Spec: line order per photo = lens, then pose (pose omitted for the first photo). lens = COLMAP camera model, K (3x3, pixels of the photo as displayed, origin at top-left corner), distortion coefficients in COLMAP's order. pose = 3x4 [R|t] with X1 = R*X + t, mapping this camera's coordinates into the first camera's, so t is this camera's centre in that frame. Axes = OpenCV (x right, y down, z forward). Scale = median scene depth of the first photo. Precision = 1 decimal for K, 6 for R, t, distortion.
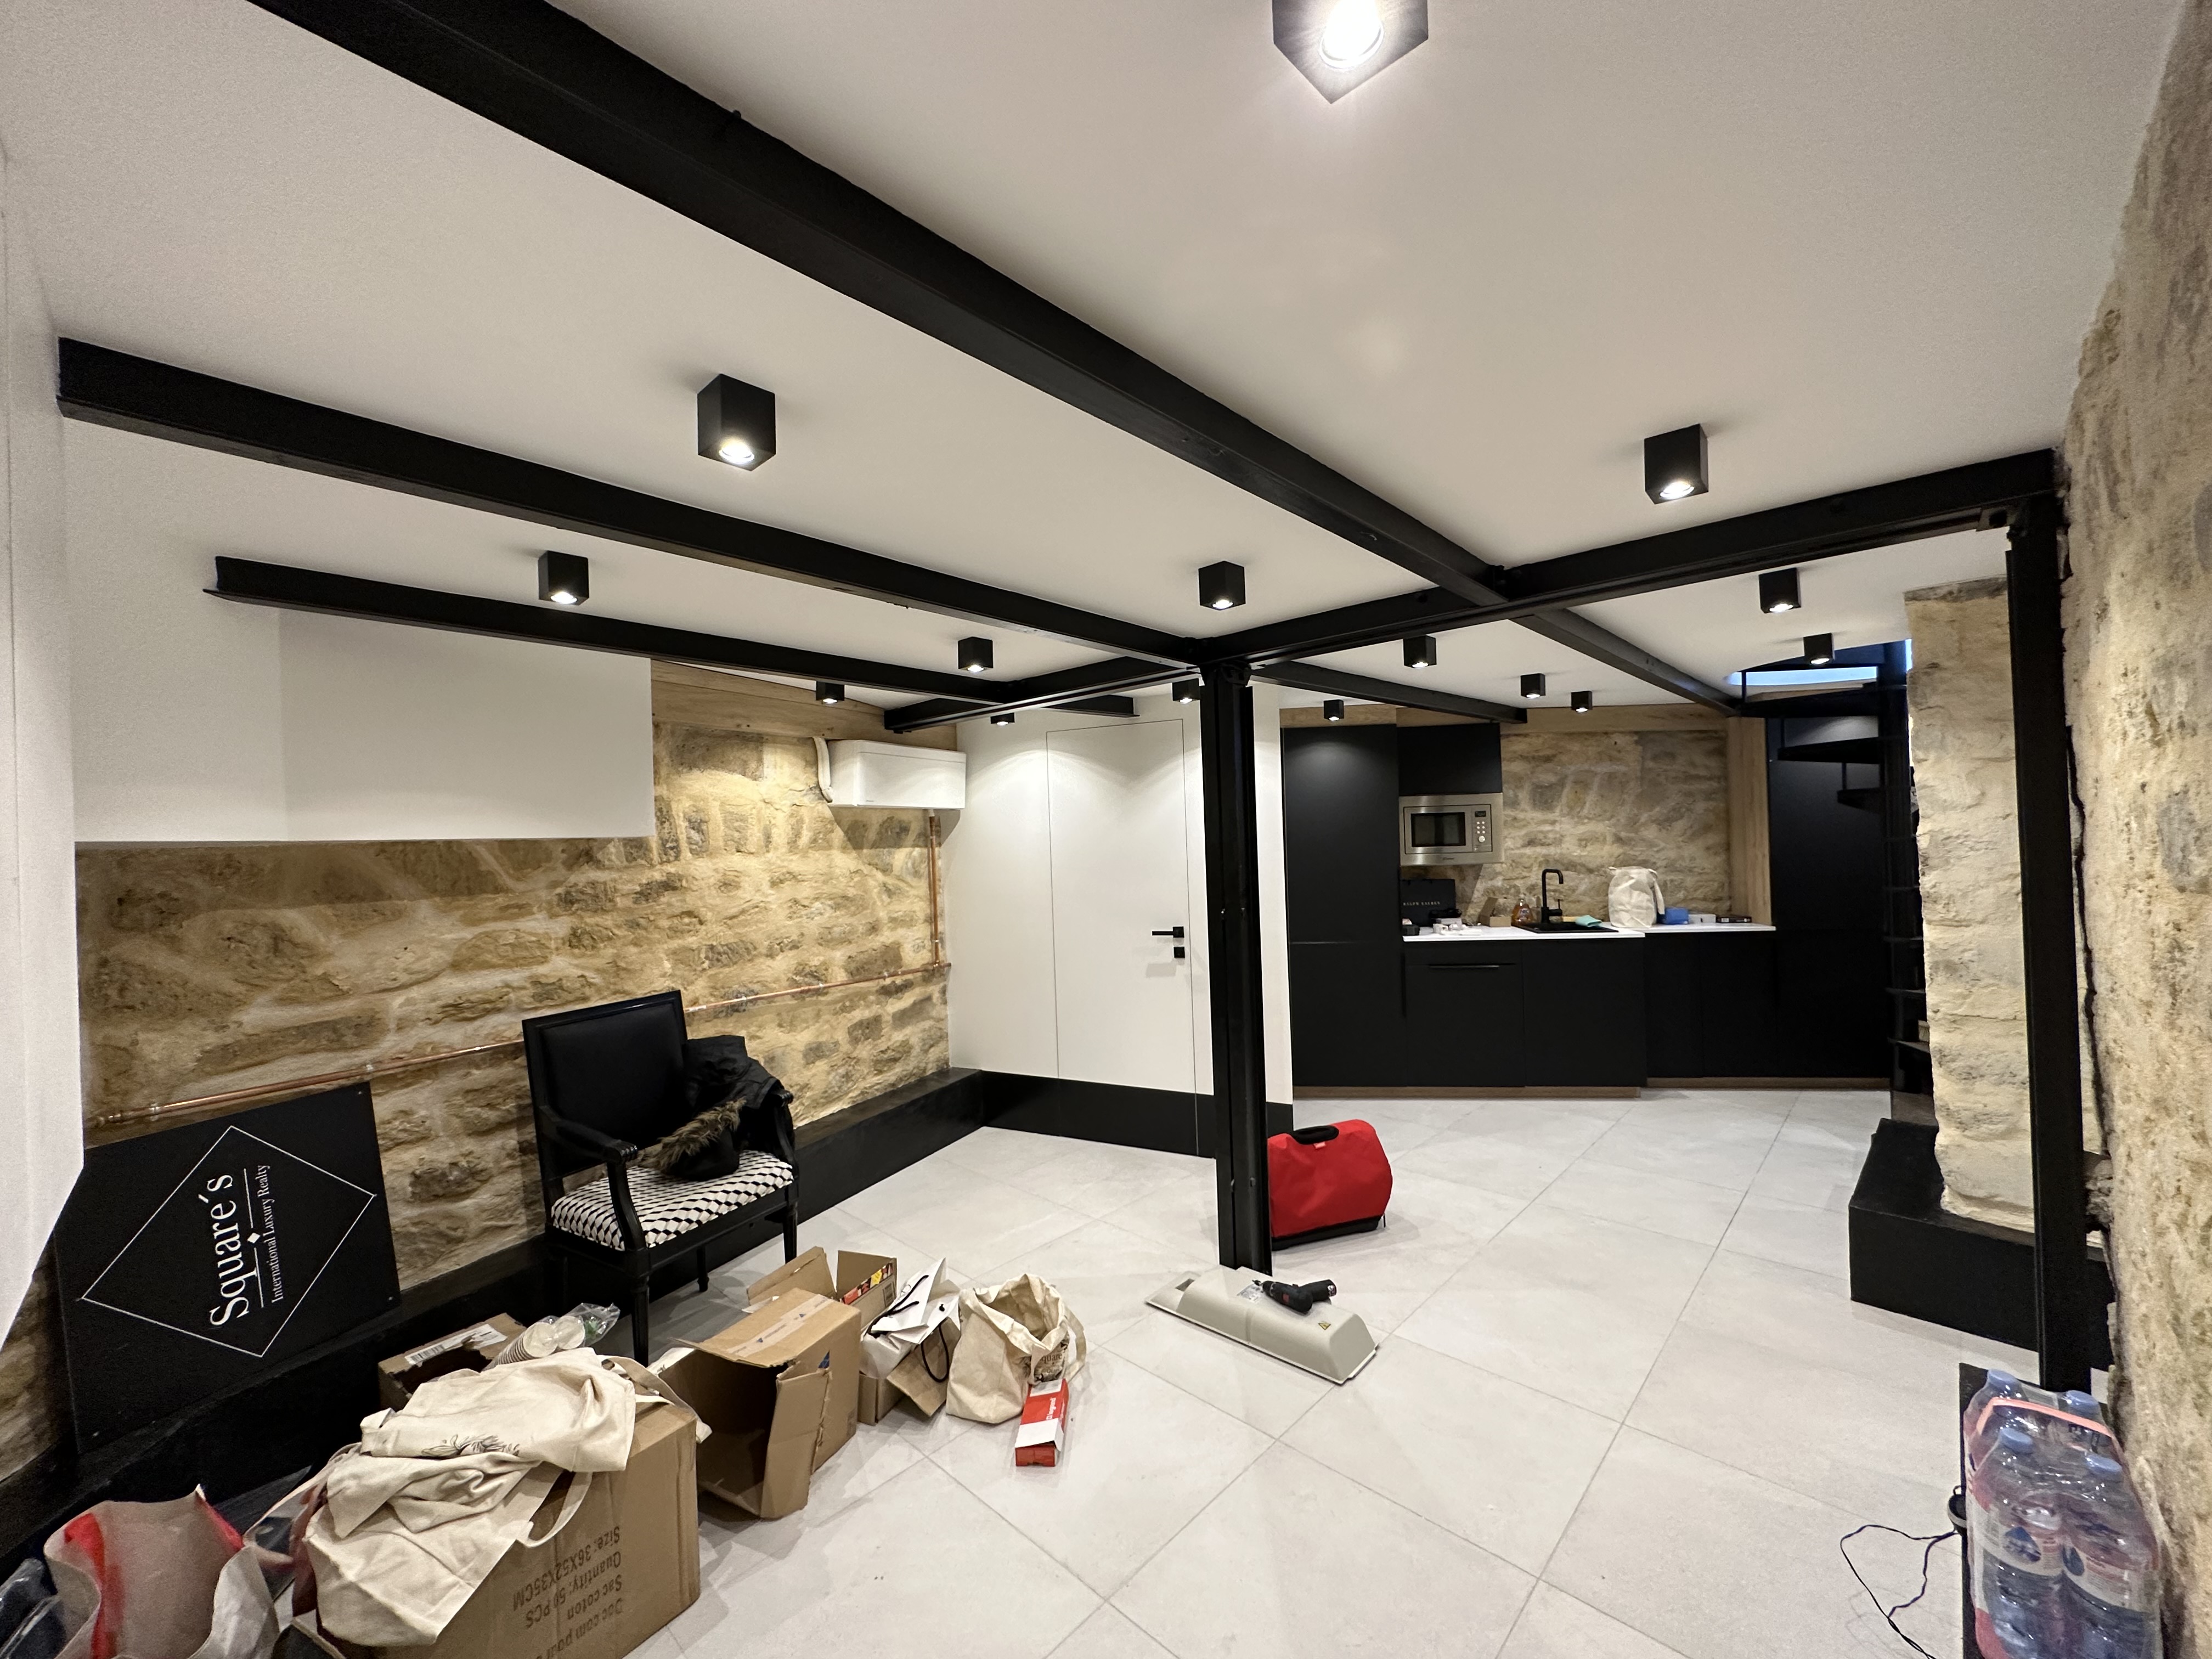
lens RADIAL K [[882.3, 0, 1106.9], [0, 882.3, 820.9], [0, 0, 1]] dist [0.000318, -0.000644]
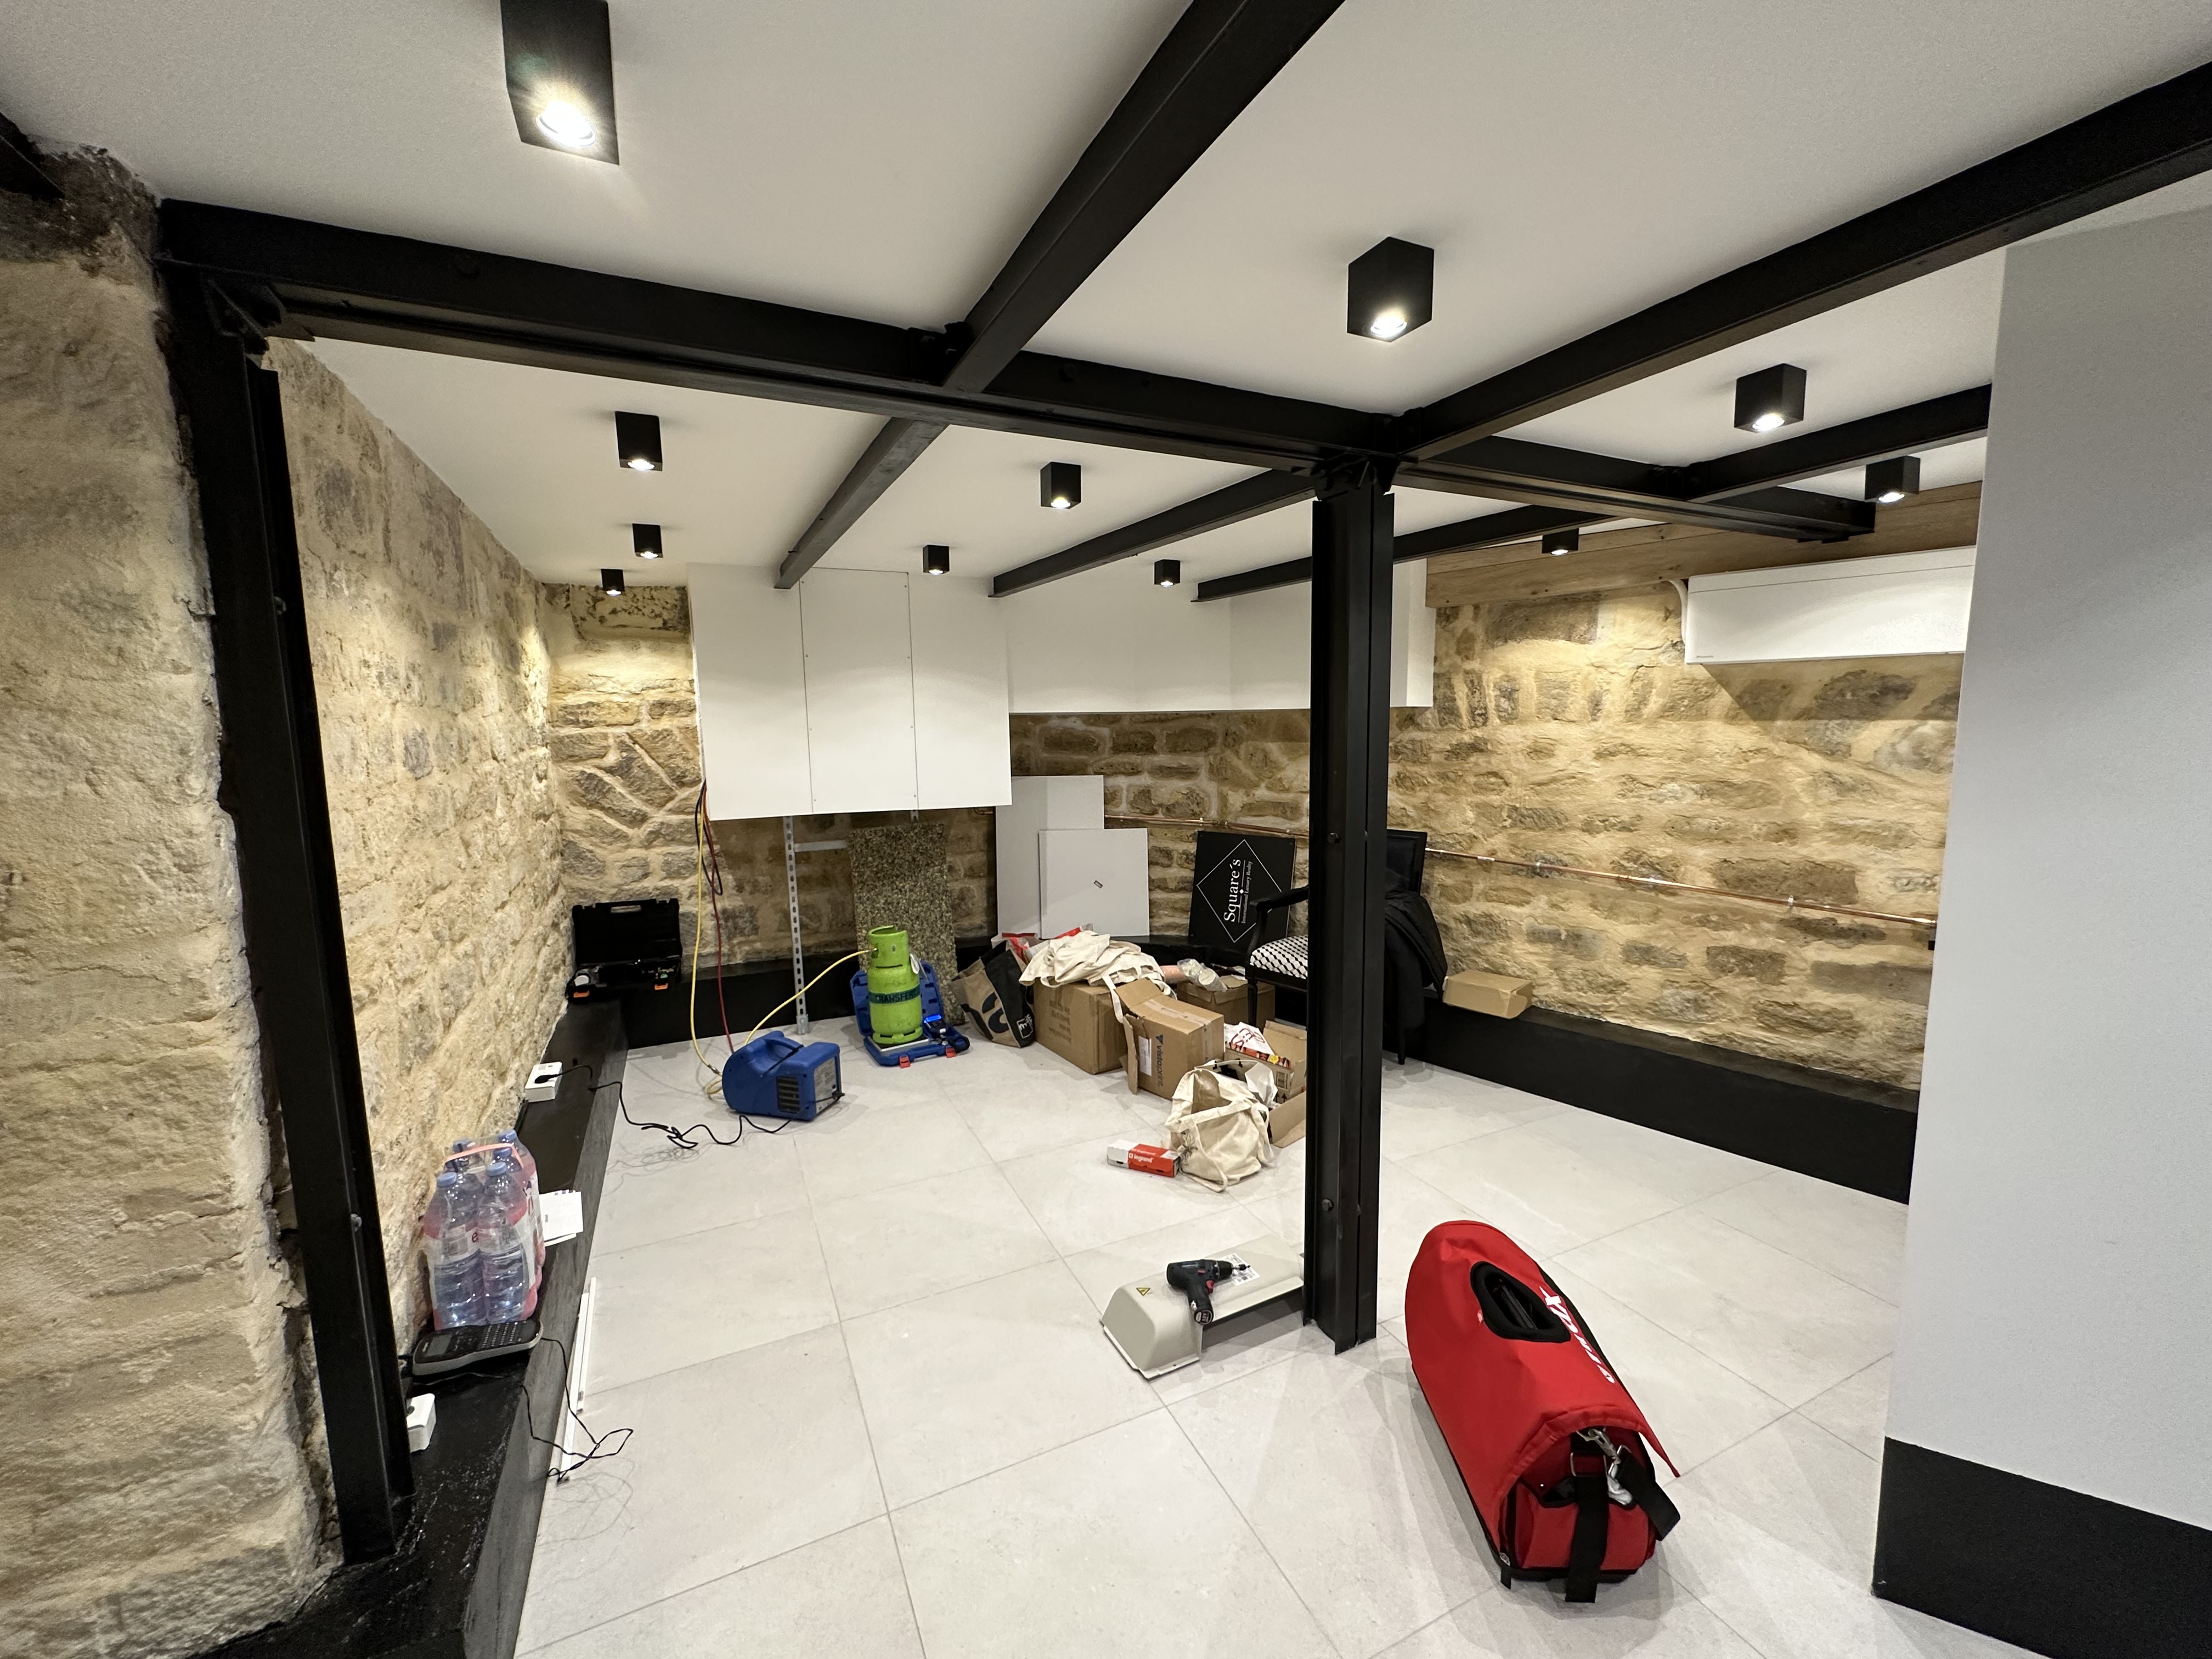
lens RADIAL K [[882.3, 0, 1115.5], [0, 882.3, 828.6], [0, 0, 1]] dist [0.000318, -0.000644]
pose [[-0.350854, 0.143711, -0.925337, 0.782850], [0.035473, 0.989484, 0.140223, -0.000571], [0.935758, 0.016373, -0.352262, 1.002175]]
